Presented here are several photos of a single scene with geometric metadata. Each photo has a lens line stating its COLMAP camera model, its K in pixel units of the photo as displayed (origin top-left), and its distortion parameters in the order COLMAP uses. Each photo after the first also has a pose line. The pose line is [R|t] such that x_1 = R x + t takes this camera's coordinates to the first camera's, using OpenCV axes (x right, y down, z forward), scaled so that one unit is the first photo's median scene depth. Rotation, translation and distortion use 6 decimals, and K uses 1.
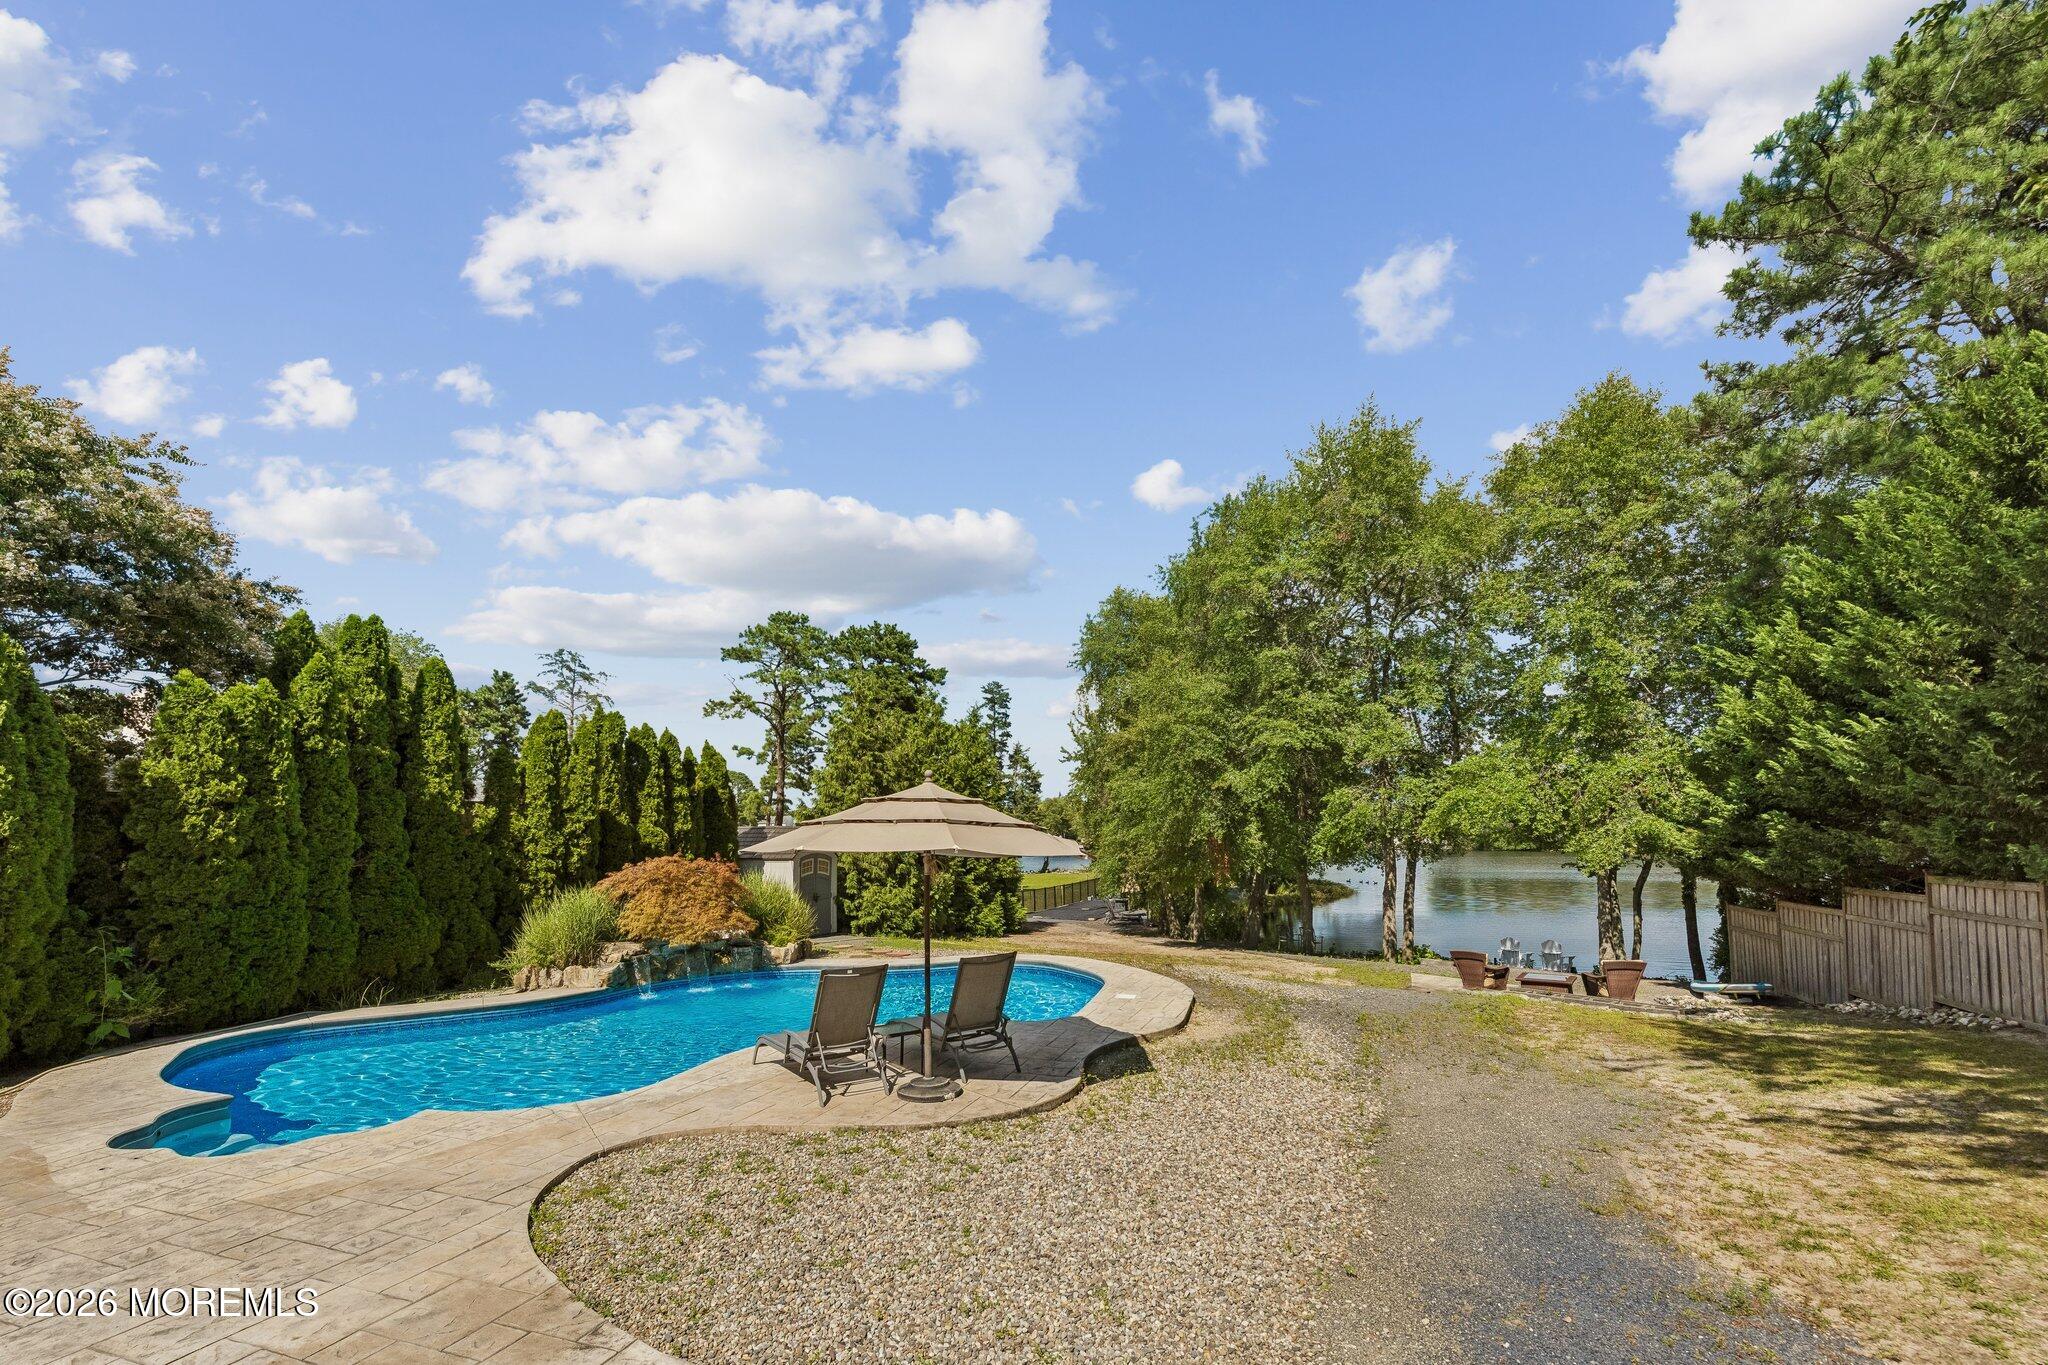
lens RADIAL K [[919.1, 0, 1027.0], [0, 919.1, 802.1], [0, 0, 1]] dist [0.004037, 0.000131]
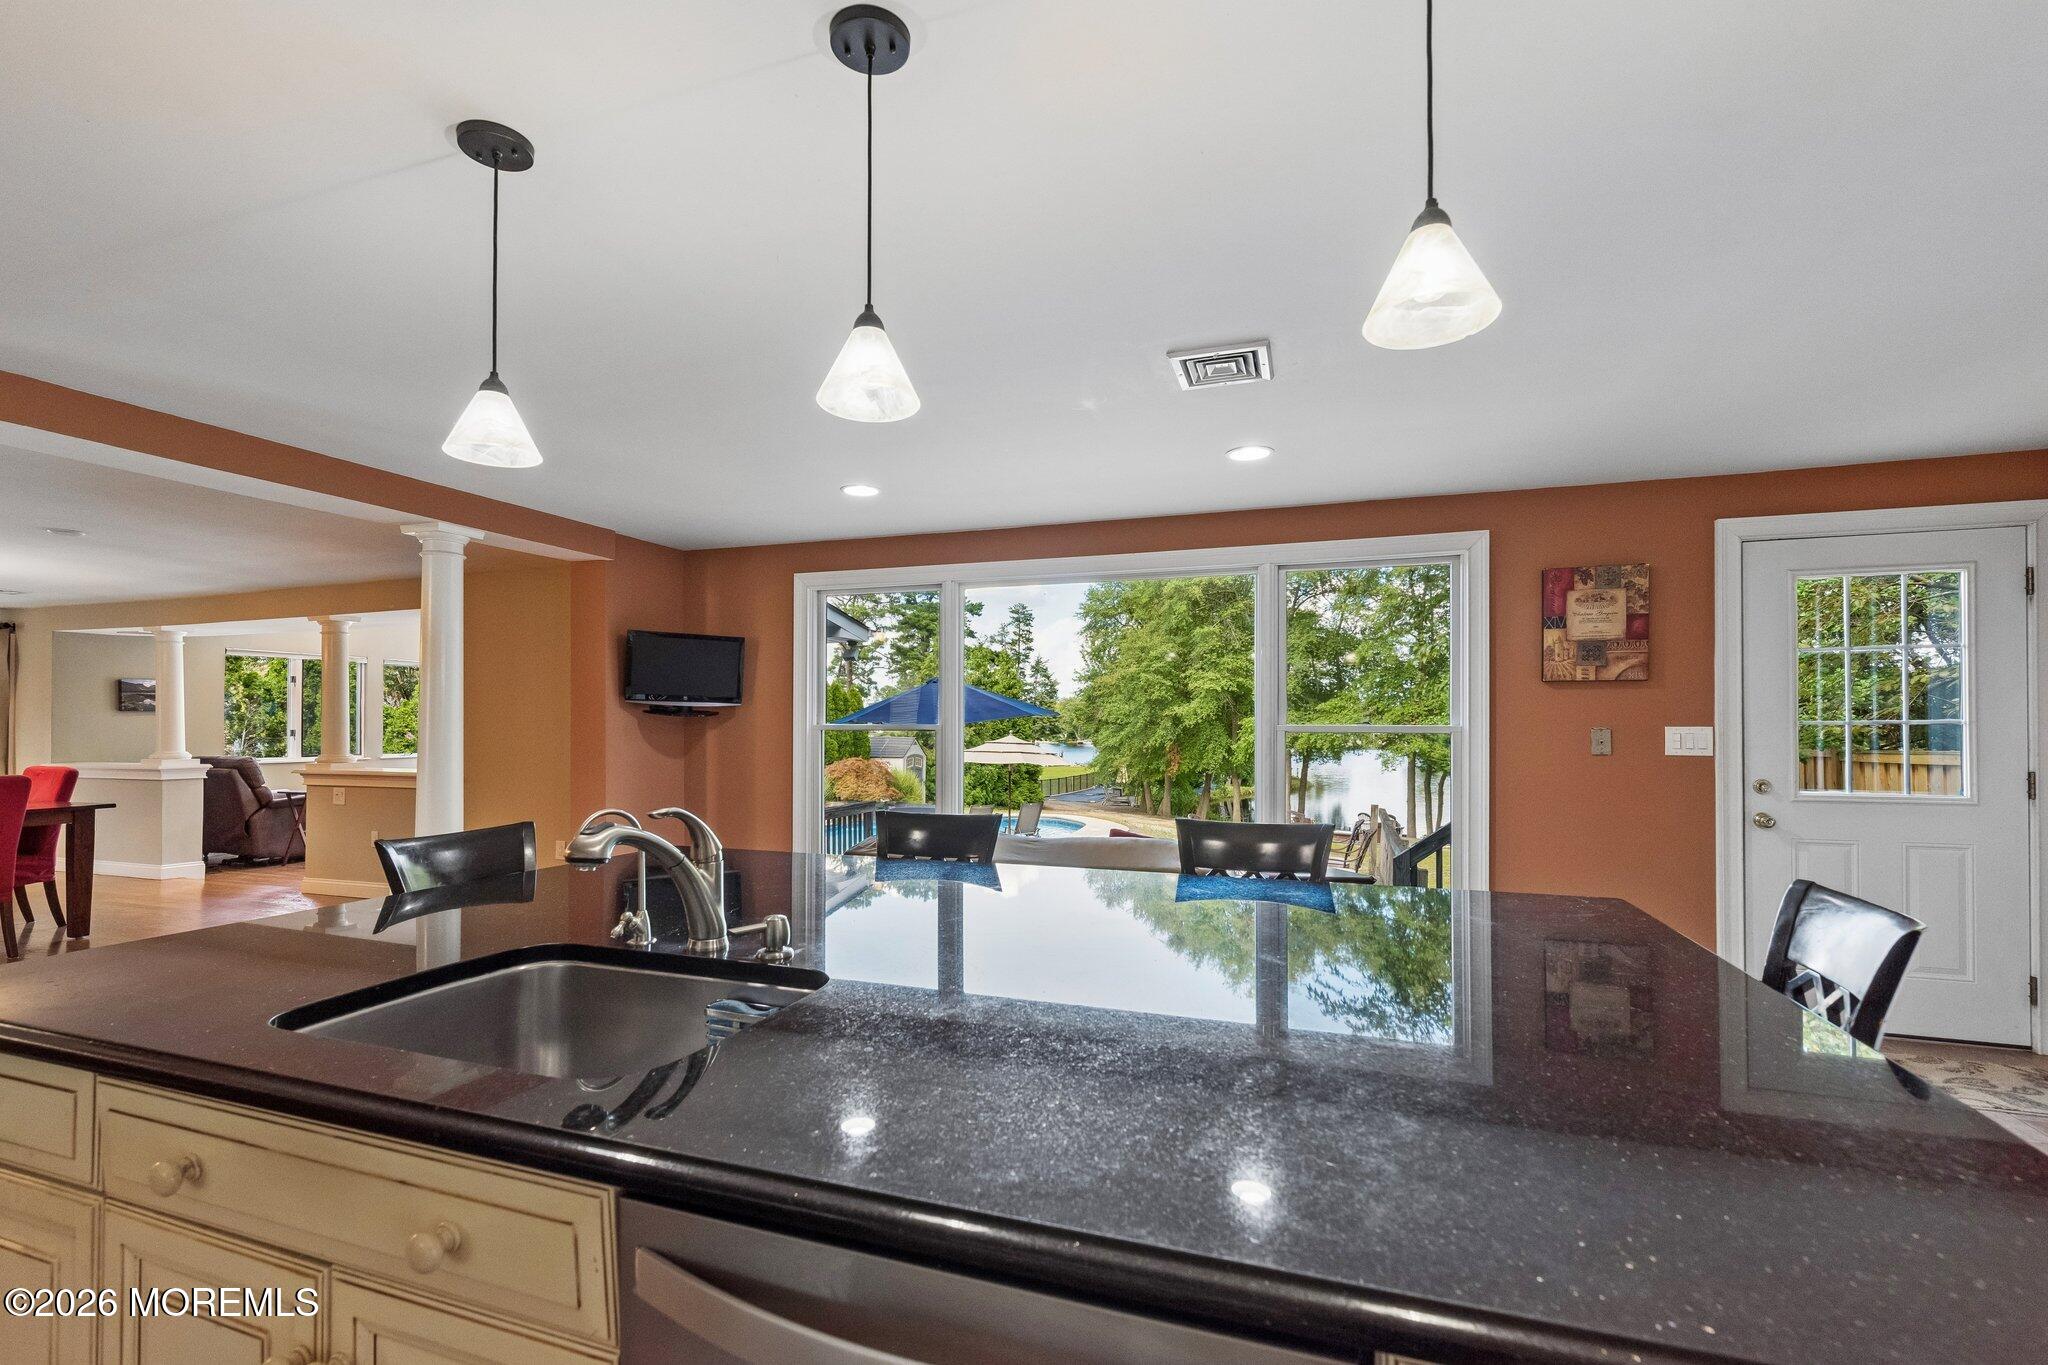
lens RADIAL K [[901.2, 0, 1032.4], [0, 901.2, 715.1], [0, 0, 1]] dist [-0.001449, 0.000153]
pose [[0.999814, 0.012424, -0.014779, -0.000735], [-0.012141, 0.999744, 0.019111, -0.031968], [0.015013, -0.018928, 0.999708, -0.401708]]
